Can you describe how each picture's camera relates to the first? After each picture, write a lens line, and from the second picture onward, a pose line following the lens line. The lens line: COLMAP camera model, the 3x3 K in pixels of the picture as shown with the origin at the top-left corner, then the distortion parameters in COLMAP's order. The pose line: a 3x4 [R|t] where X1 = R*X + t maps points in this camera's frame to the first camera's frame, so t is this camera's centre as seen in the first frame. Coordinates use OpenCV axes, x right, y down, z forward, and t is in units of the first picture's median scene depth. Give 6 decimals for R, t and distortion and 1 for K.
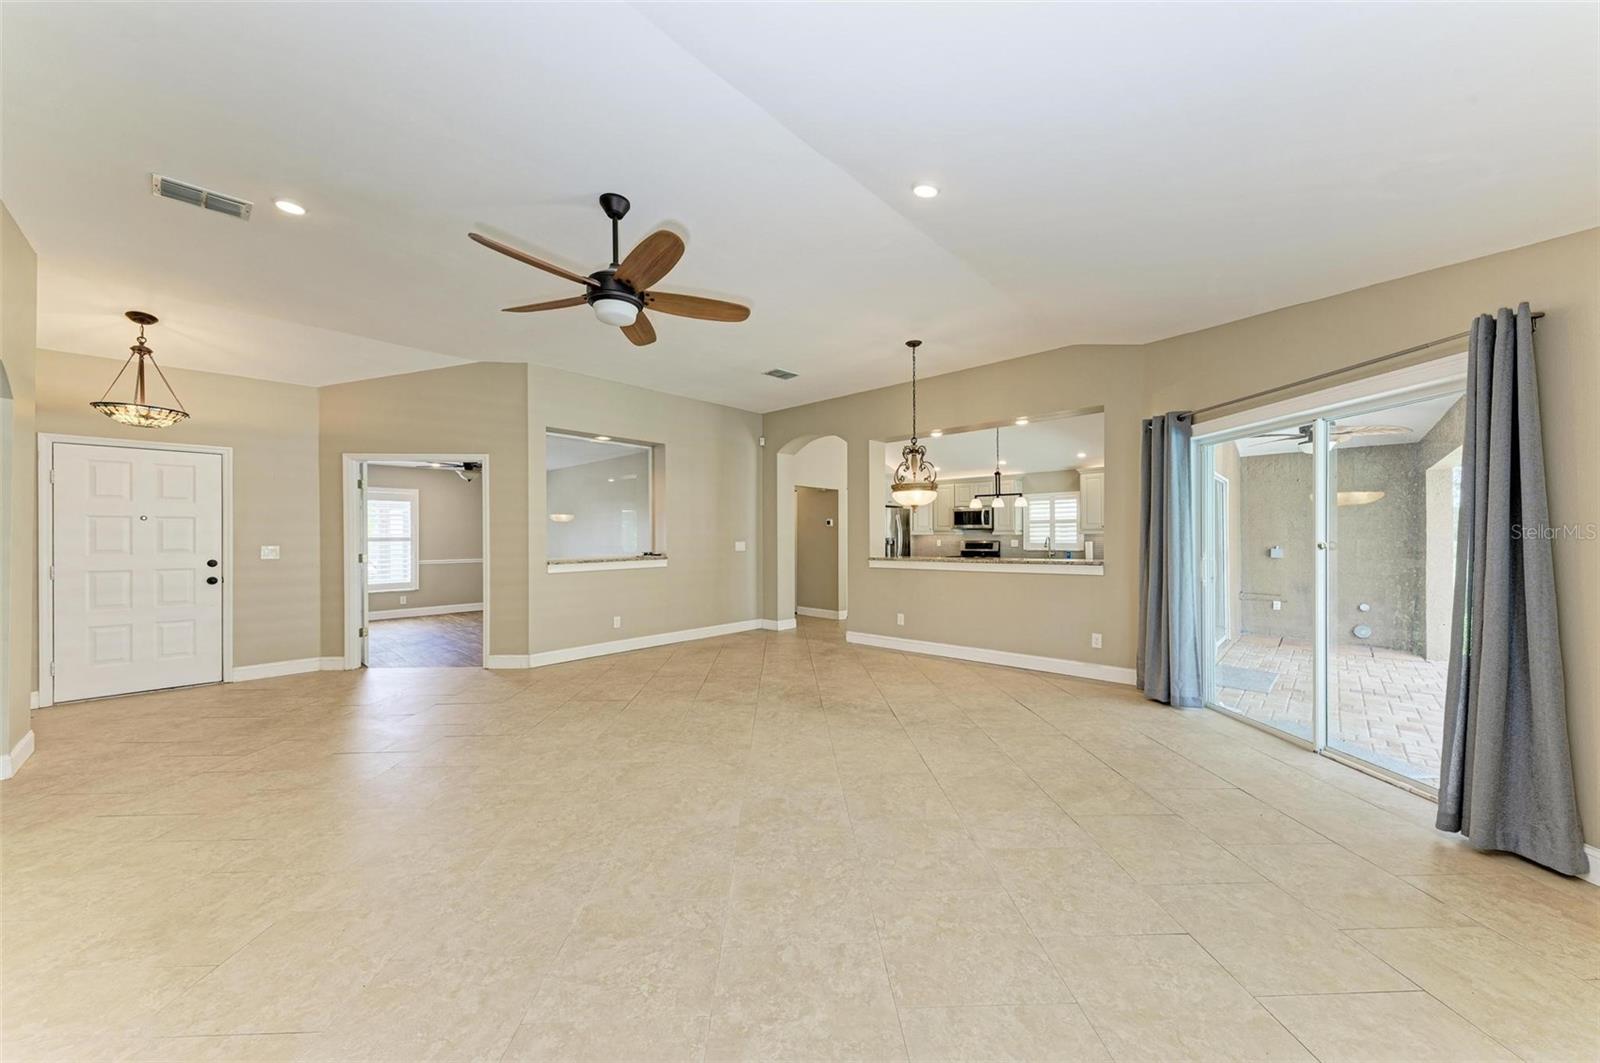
lens RADIAL K [[567.0, 0, 800.4], [0, 567.0, 537.8], [0, 0, 1]] dist [0.002959, -0.000280]
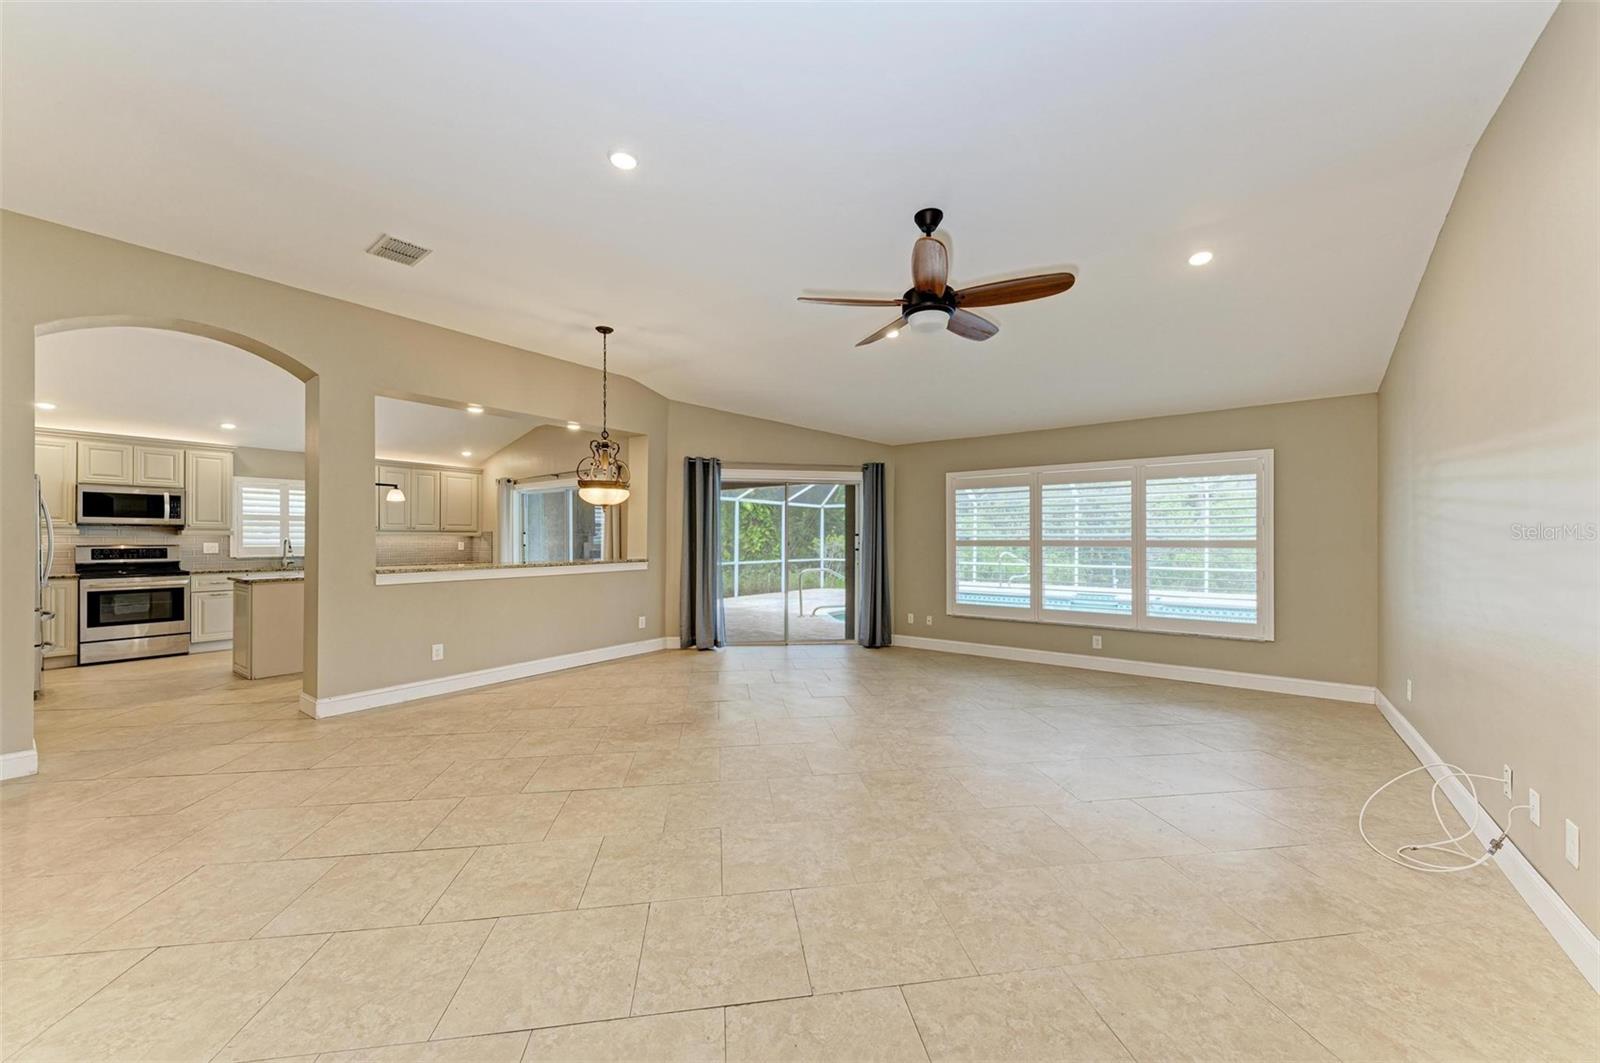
lens RADIAL K [[588.7, 0, 807.5], [0, 588.7, 536.8], [0, 0, 1]] dist [0.011834, -0.000234]
pose [[-0.112127, 0.005393, 0.993679, -0.510229], [0.000470, 0.999985, -0.005374, 0.000630], [-0.993694, -0.000135, -0.112128, 0.498795]]
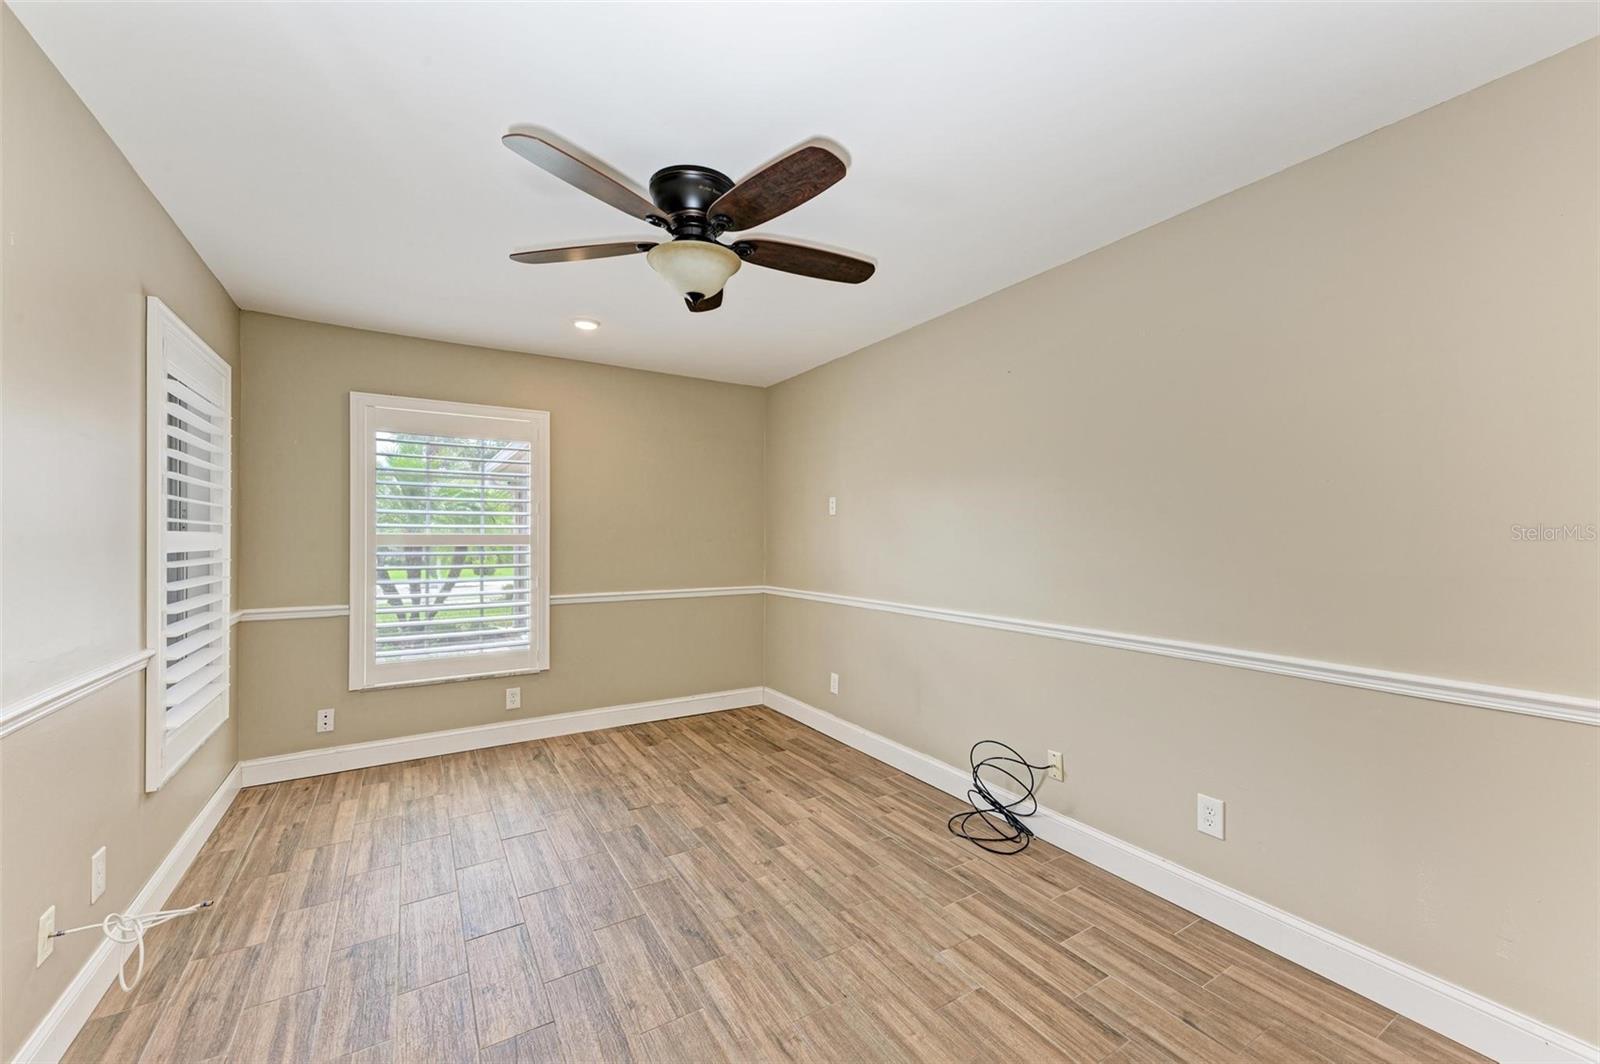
lens RADIAL K [[623.3, 0, 802.5], [0, 623.3, 537.7], [0, 0, 1]] dist [0.010408, -0.000485]
pose [[0.966787, 0.004009, -0.255552, -0.454428], [-0.003921, 0.999992, 0.000856, 0.000995], [0.255553, 0.000175, 0.966795, 0.722668]]
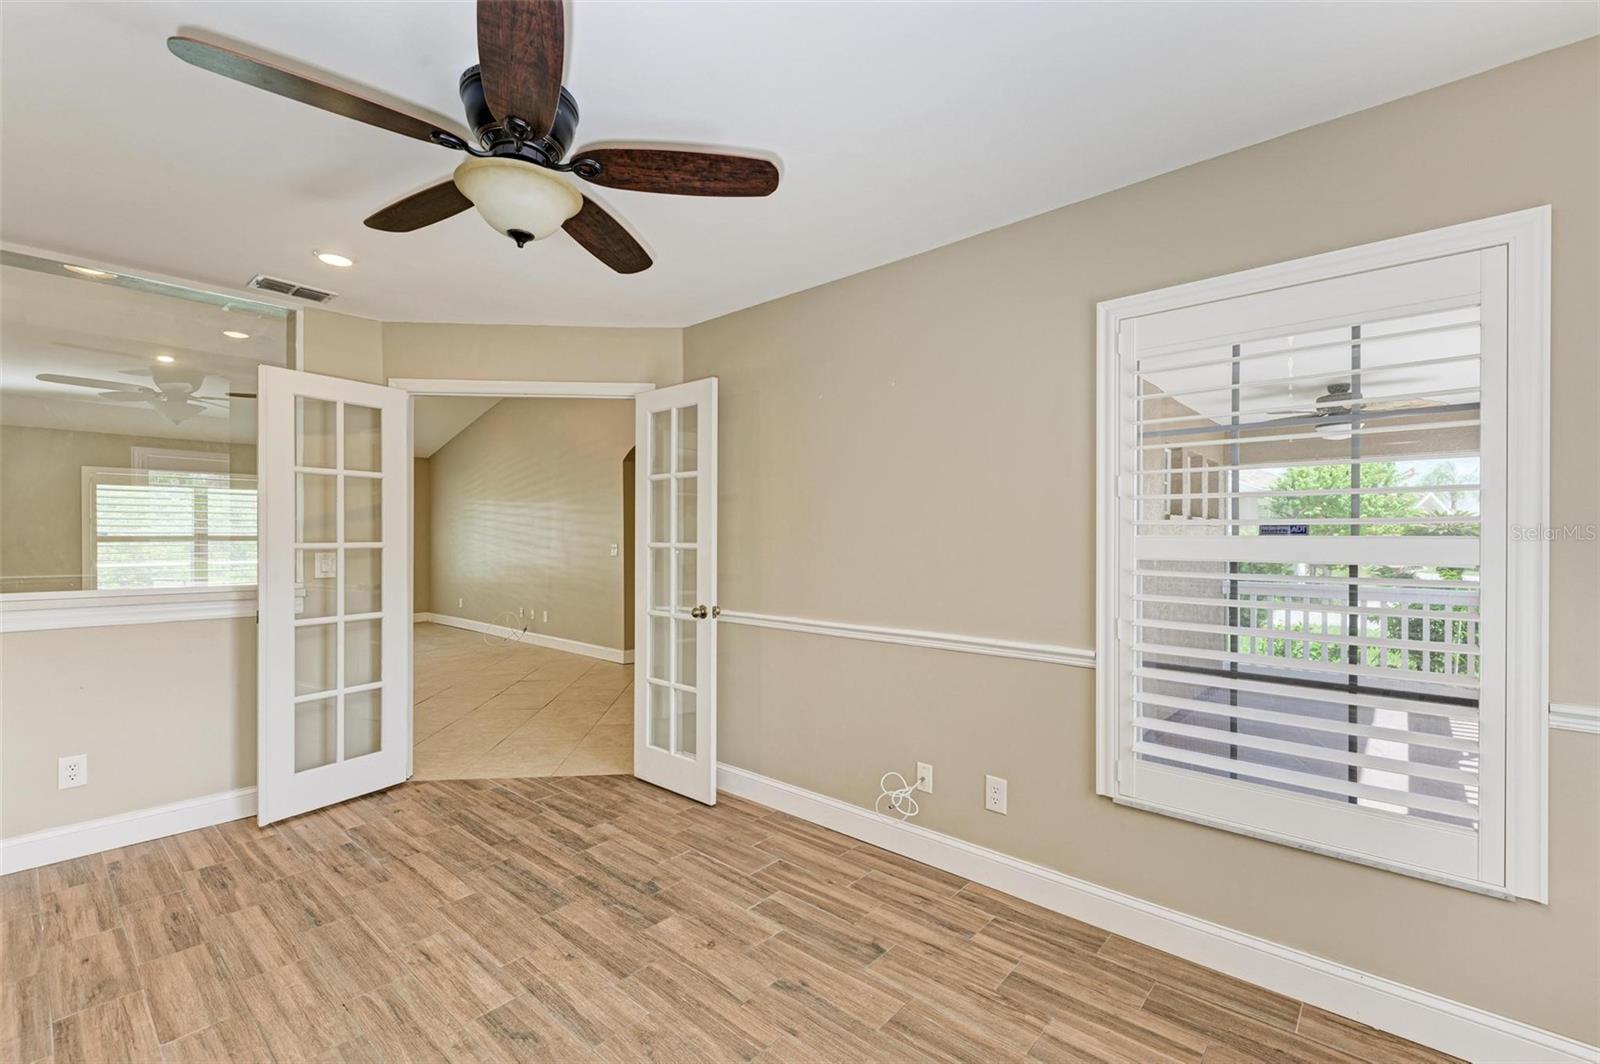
lens RADIAL K [[684.9, 0, 800.0], [0, 684.9, 532.0], [0, 0, 1]] dist [0.000057, -0.000266]
pose [[-0.999300, -0.001121, -0.037383, -0.636968], [-0.001200, 0.999997, 0.002081, -0.001747], [0.037380, 0.002124, -0.999299, 1.164498]]
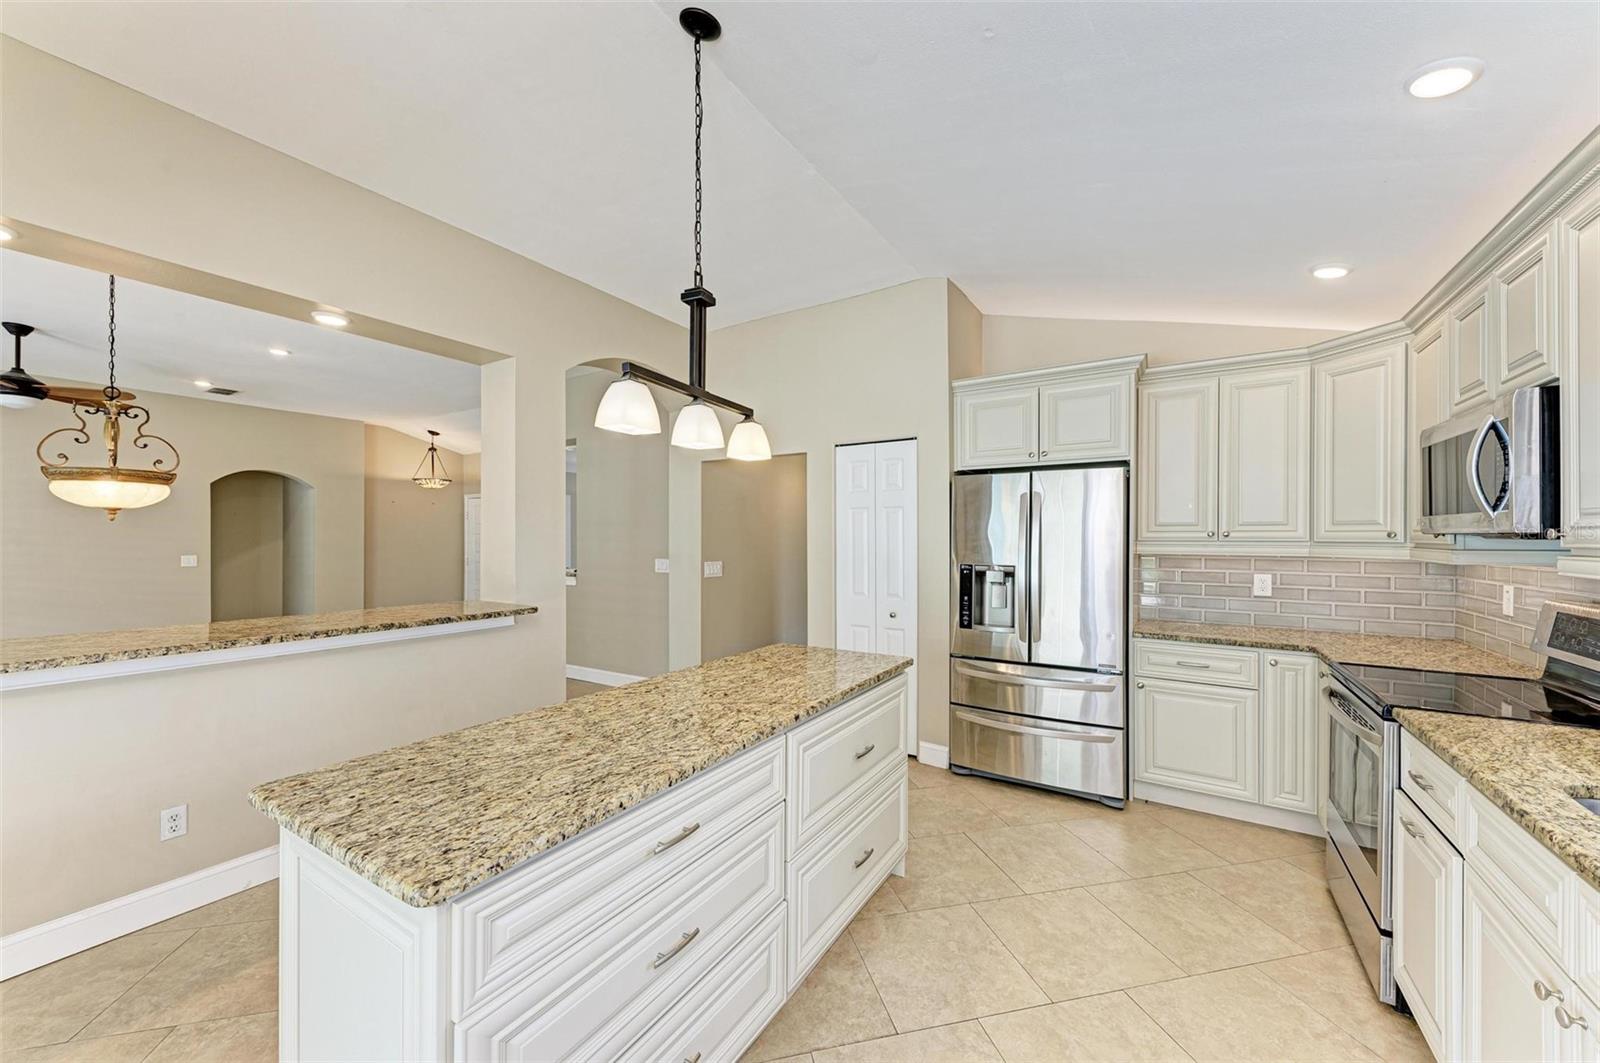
lens RADIAL K [[596.9, 0, 804.3], [0, 596.9, 538.0], [0, 0, 1]] dist [0.016912, -0.005946]
pose [[0.189667, 0.004337, -0.981839, 0.591603], [-0.002060, 0.999990, 0.004020, -0.020164], [0.981846, 0.001260, 0.189674, 1.001965]]
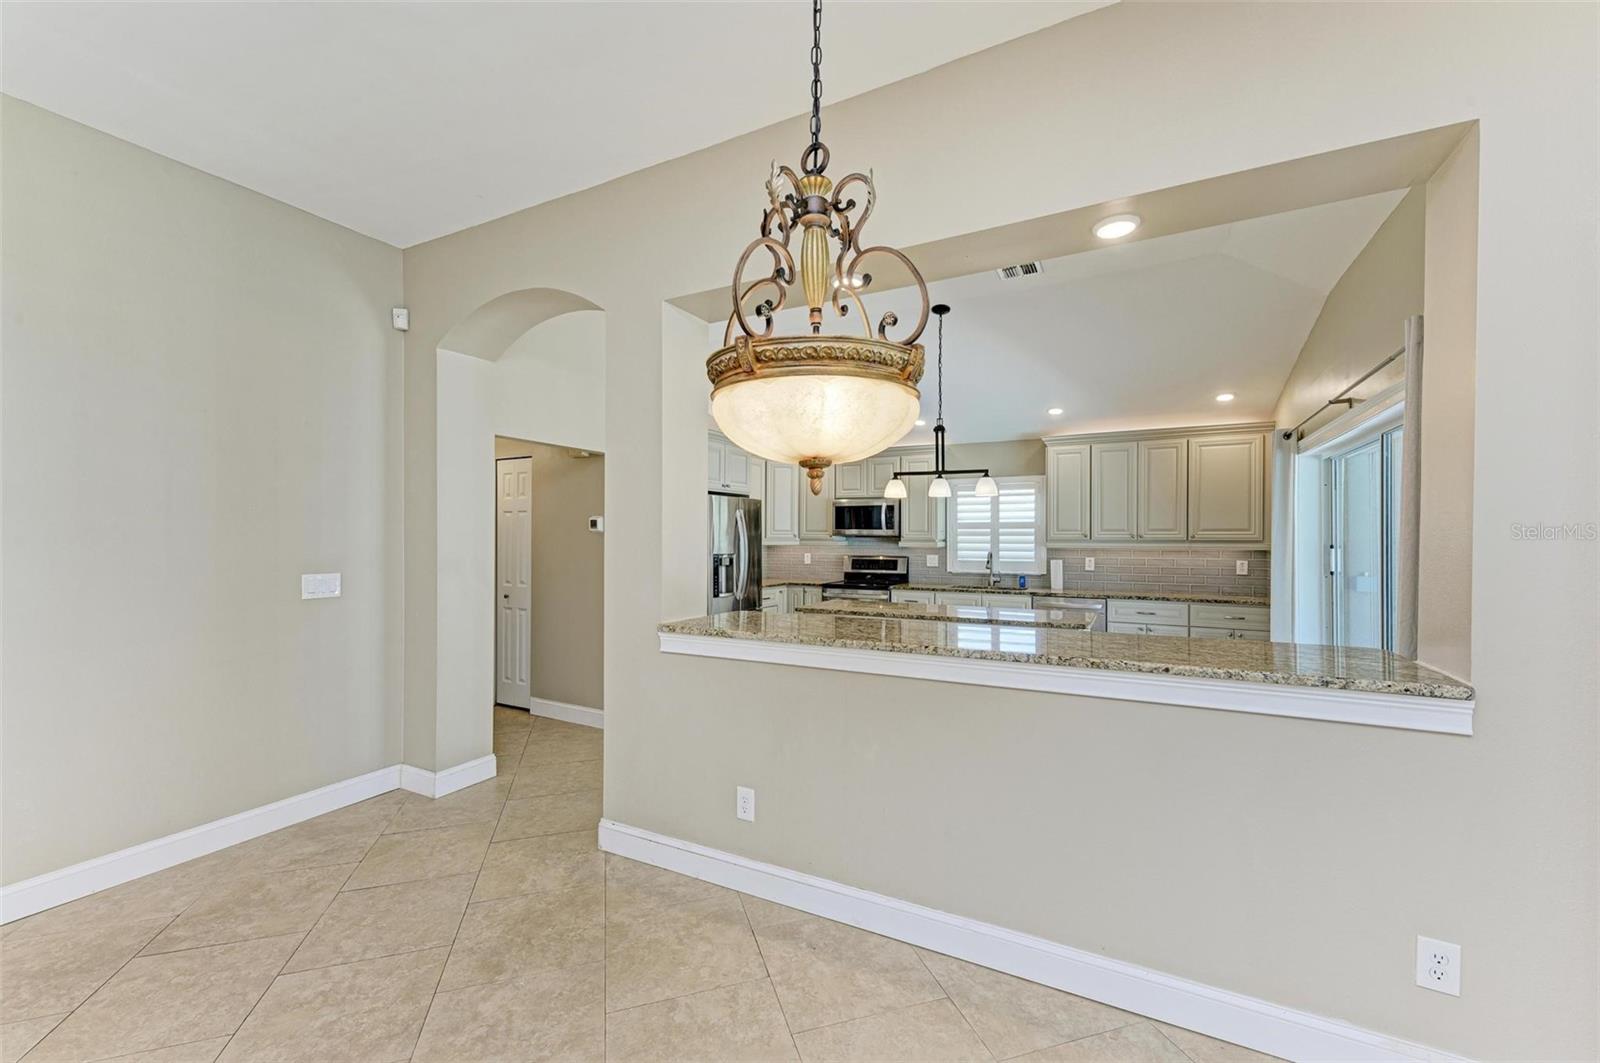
lens RADIAL K [[646.3, 0, 803.2], [0, 646.3, 536.9], [0, 0, 1]] dist [0.011685, -0.000186]
pose [[0.964520, 0.005579, 0.263951, 0.084357], [-0.005368, 0.999984, -0.001520, -0.018049], [-0.263955, 0.000049, 0.964535, 0.487527]]
